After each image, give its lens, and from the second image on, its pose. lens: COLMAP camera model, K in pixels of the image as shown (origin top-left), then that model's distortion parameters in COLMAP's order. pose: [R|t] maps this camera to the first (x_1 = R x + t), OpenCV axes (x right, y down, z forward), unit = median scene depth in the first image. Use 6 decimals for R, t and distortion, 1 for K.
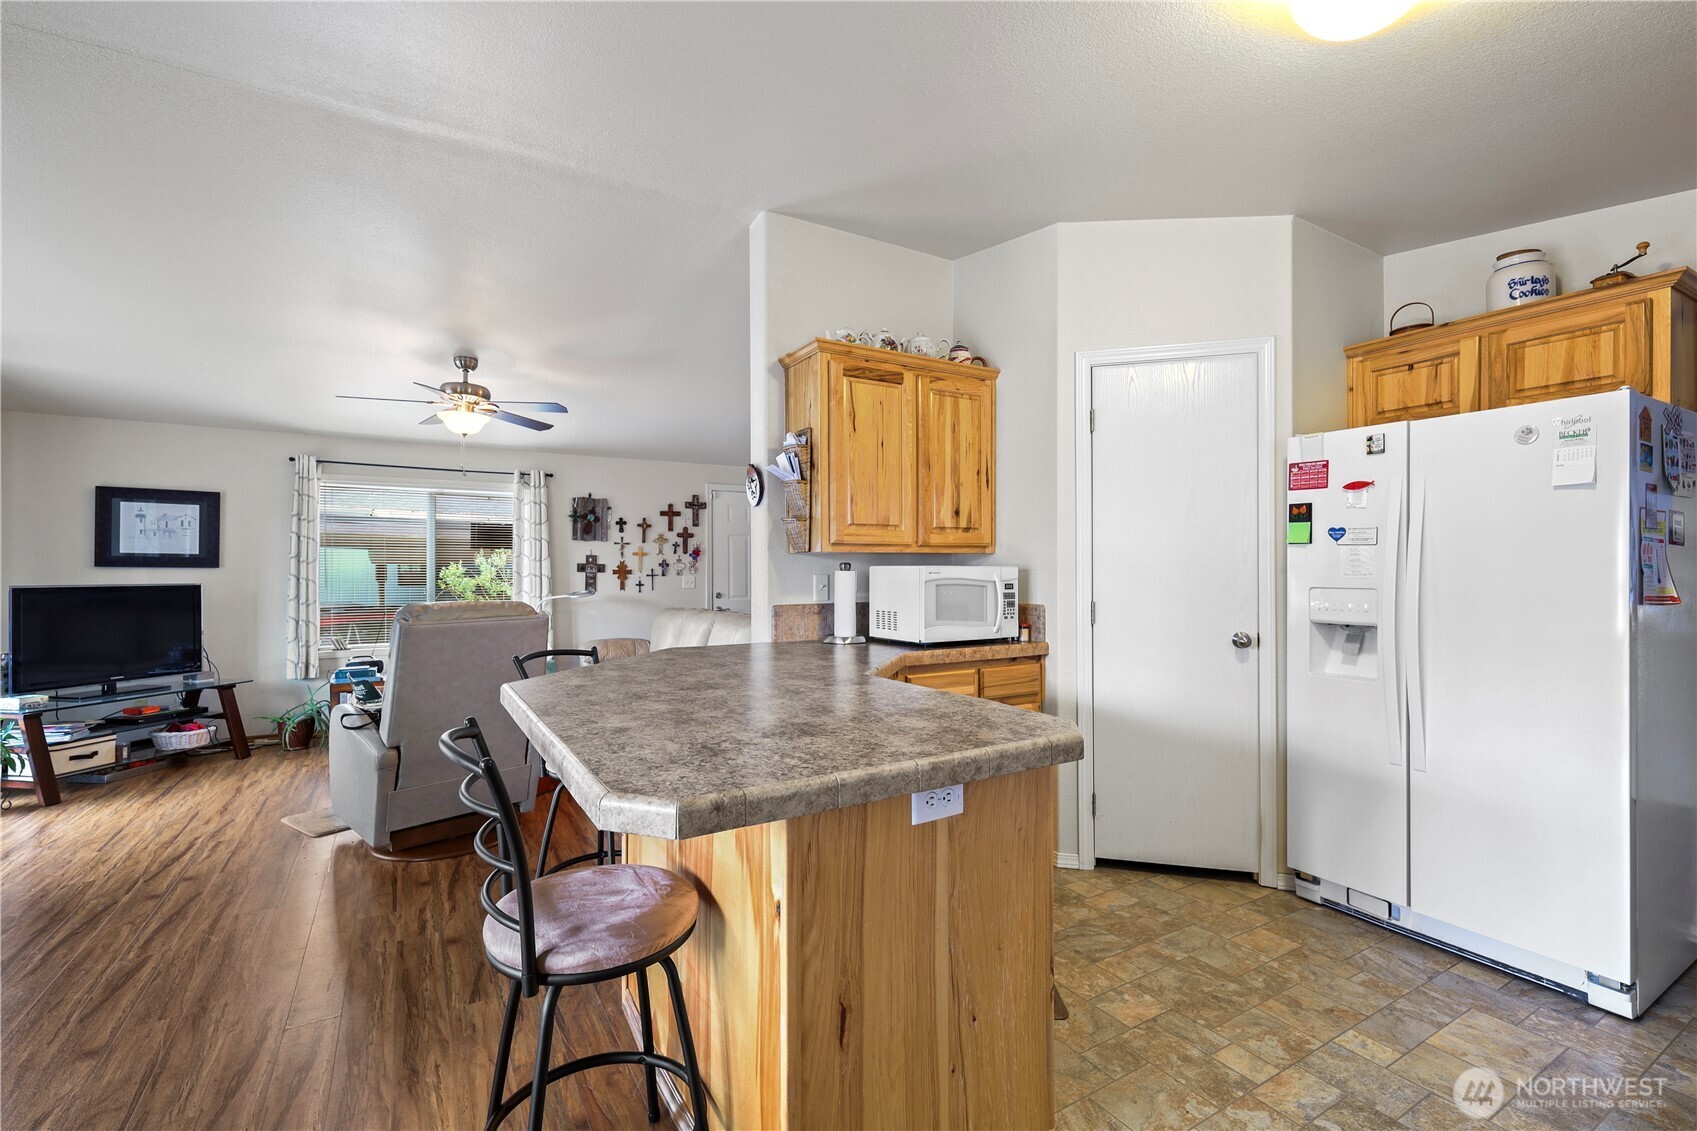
lens RADIAL K [[746.4, 0, 847.2], [0, 746.4, 570.2], [0, 0, 1]] dist [0.002492, 0.000621]
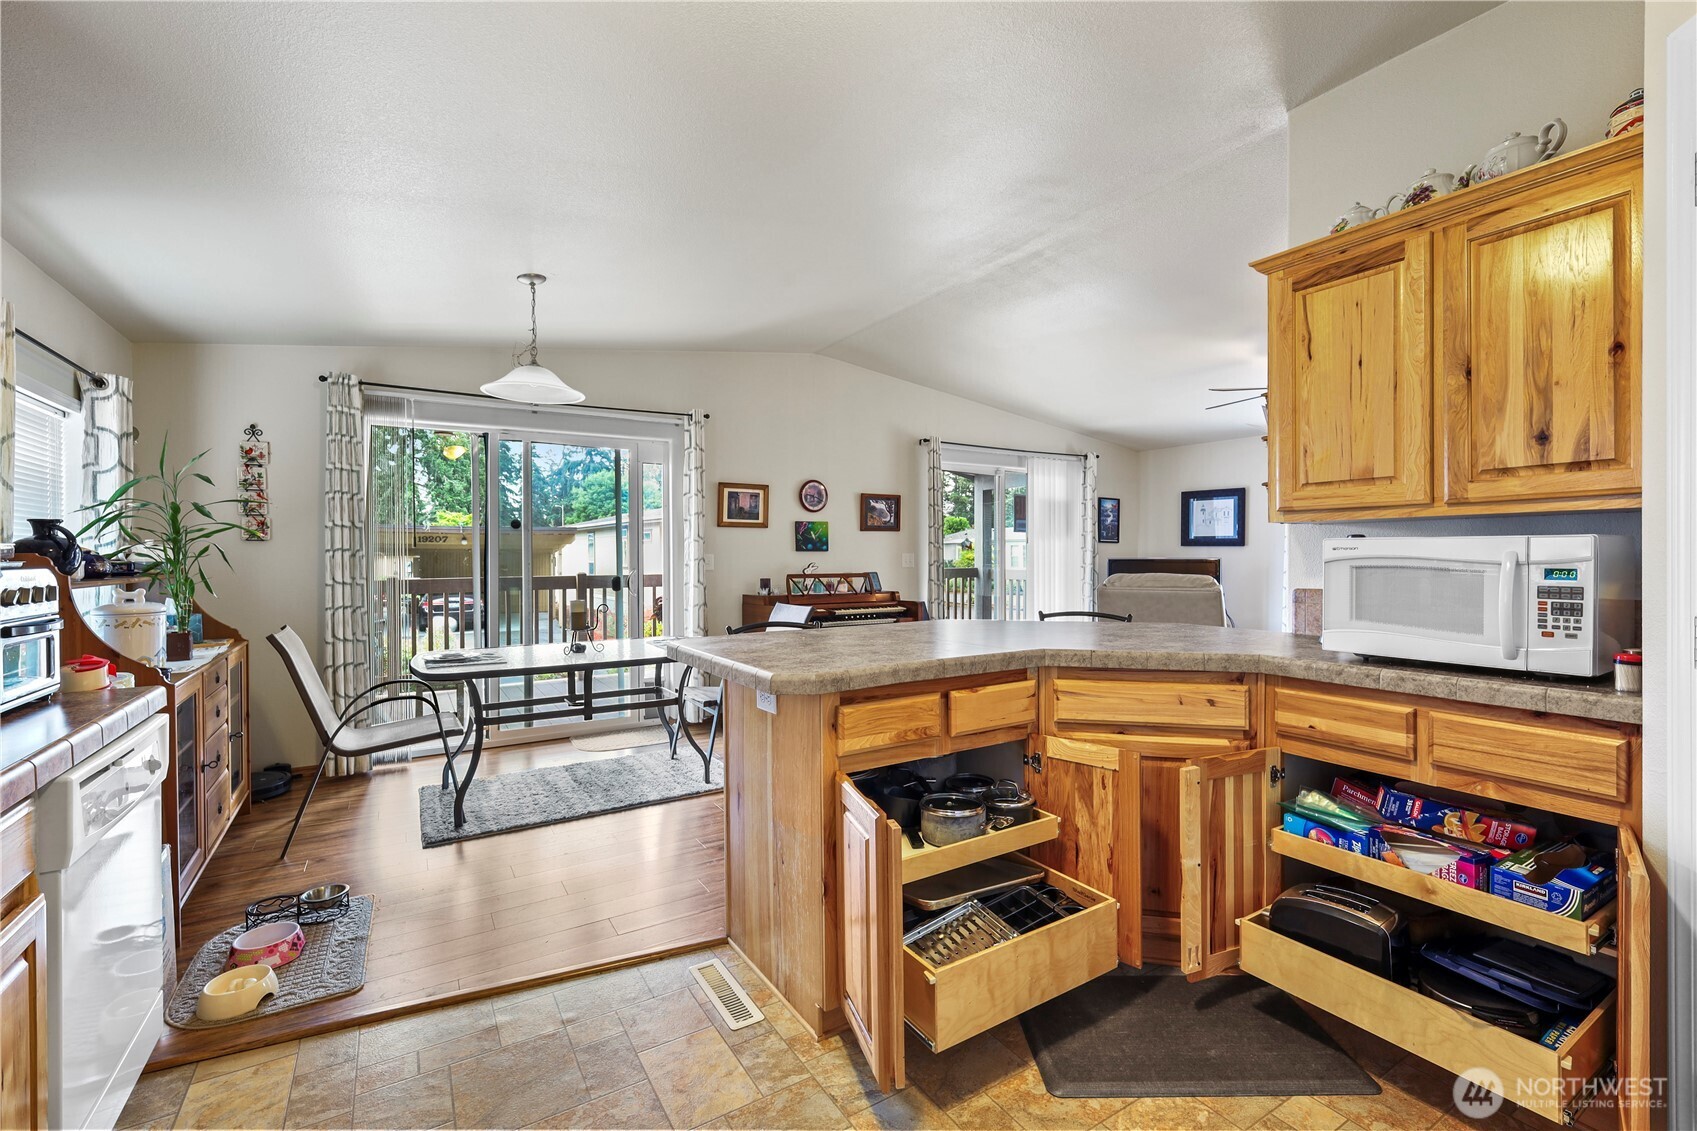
lens RADIAL K [[746.4, 0, 856.3], [0, 746.4, 555.7], [0, 0, 1]] dist [0.002492, 0.000621]
pose [[0.013331, 0.004371, -0.999902, 0.716014], [0.007001, 0.999966, 0.004464, 0.003869], [0.999887, -0.007060, 0.013300, 0.506591]]
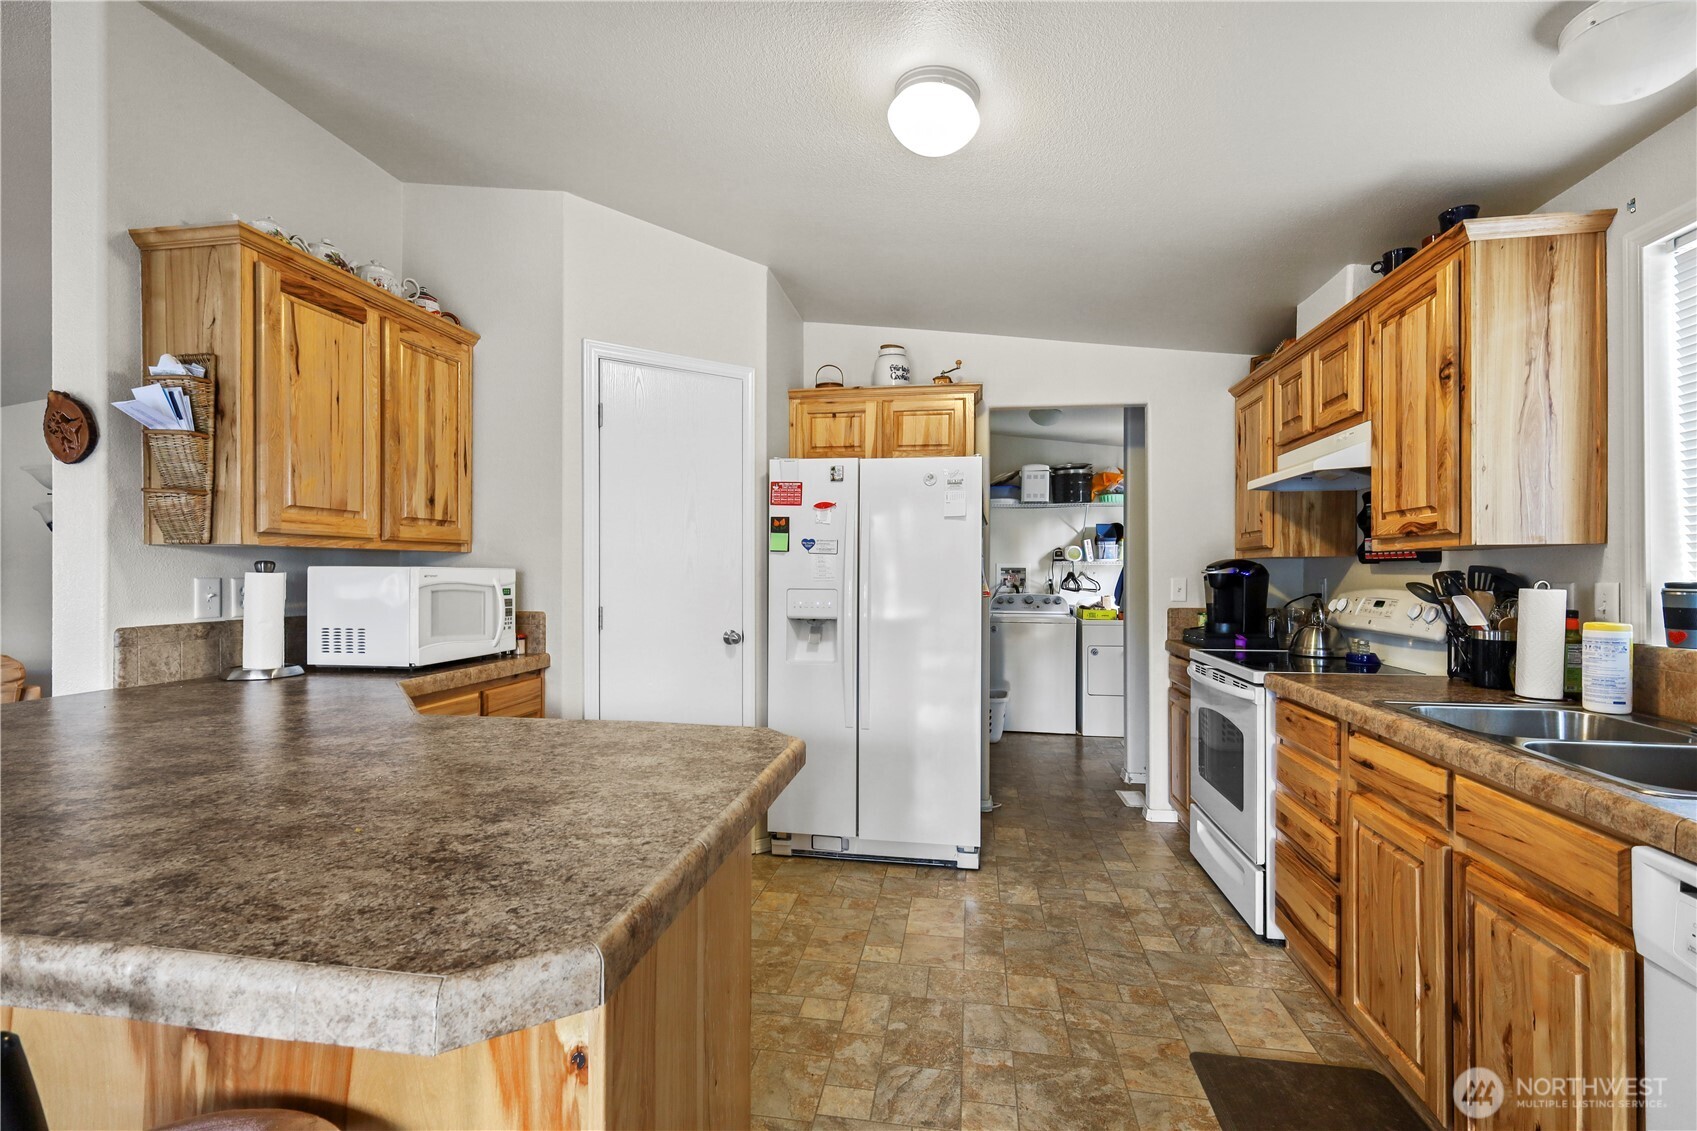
lens RADIAL K [[746.4, 0, 858.6], [0, 746.4, 572.1], [0, 0, 1]] dist [0.002492, 0.000621]
pose [[0.641814, 0.005033, 0.766843, -0.180496], [-0.004661, 0.999986, -0.002662, -0.000406], [-0.766846, -0.001866, 0.641829, 0.137084]]
